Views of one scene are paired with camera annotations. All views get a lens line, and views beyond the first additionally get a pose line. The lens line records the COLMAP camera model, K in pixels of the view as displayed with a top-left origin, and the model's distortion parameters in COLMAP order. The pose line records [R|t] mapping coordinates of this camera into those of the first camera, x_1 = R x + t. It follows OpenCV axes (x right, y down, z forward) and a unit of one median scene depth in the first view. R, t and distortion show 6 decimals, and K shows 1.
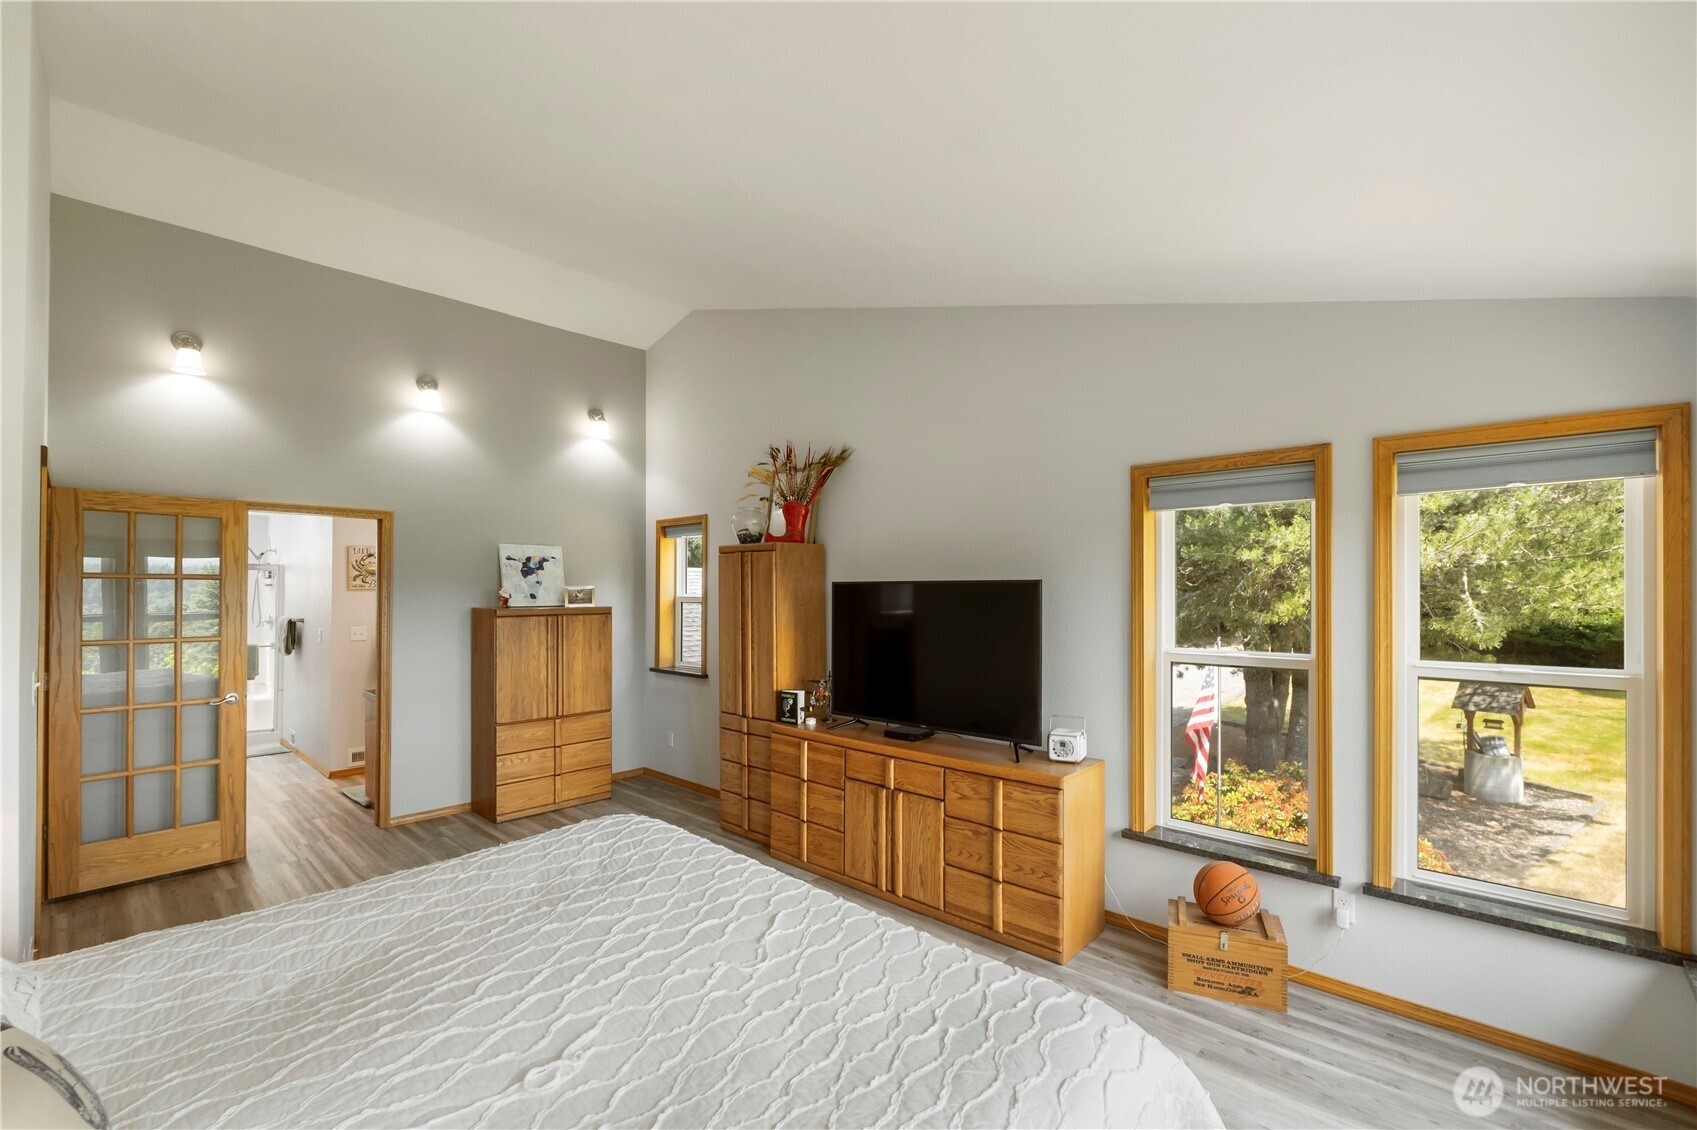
lens RADIAL K [[725.2, 0, 842.3], [0, 725.2, 598.1], [0, 0, 1]] dist [-0.003243, -0.000428]
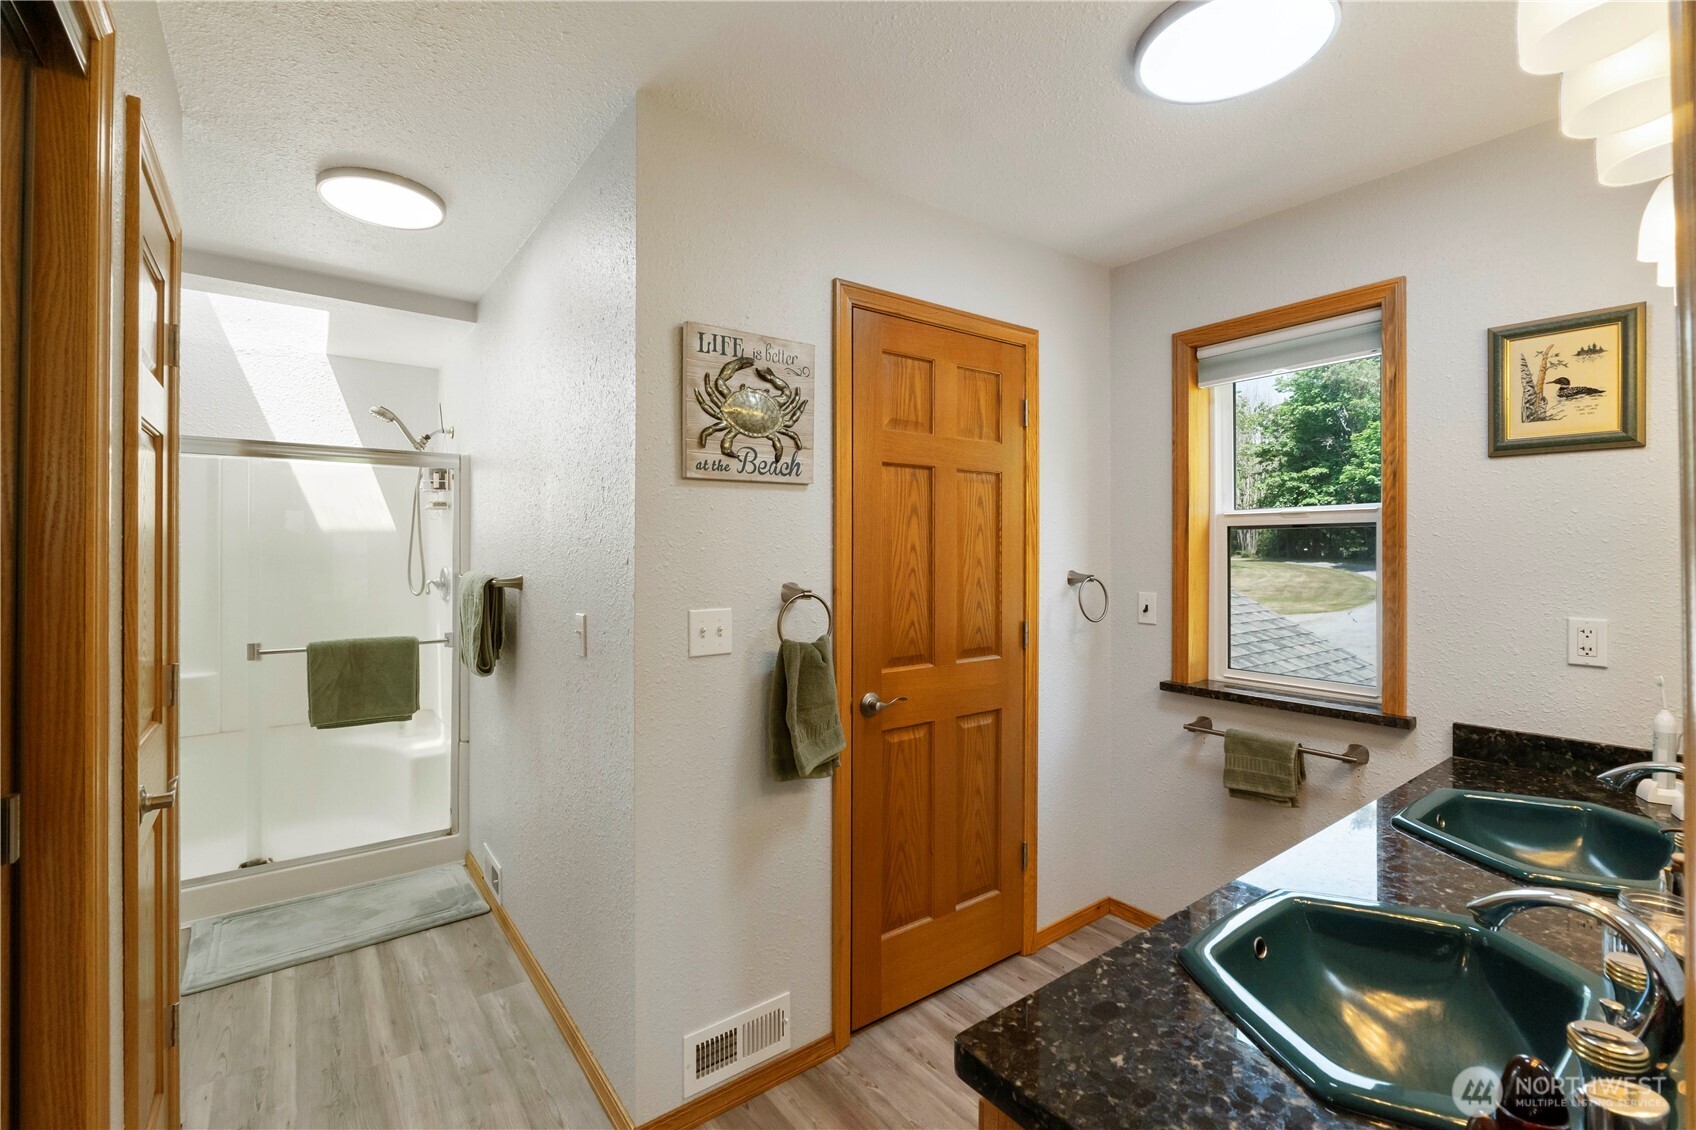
lens RADIAL K [[724.7, 0, 848.0], [0, 724.7, 558.3], [0, 0, 1]] dist [-0.003243, -0.000428]
pose [[0.986509, -0.001832, -0.163698, -0.517541], [0.002331, 0.999993, 0.002853, 0.017478], [0.163691, -0.003196, 0.986506, 0.659931]]
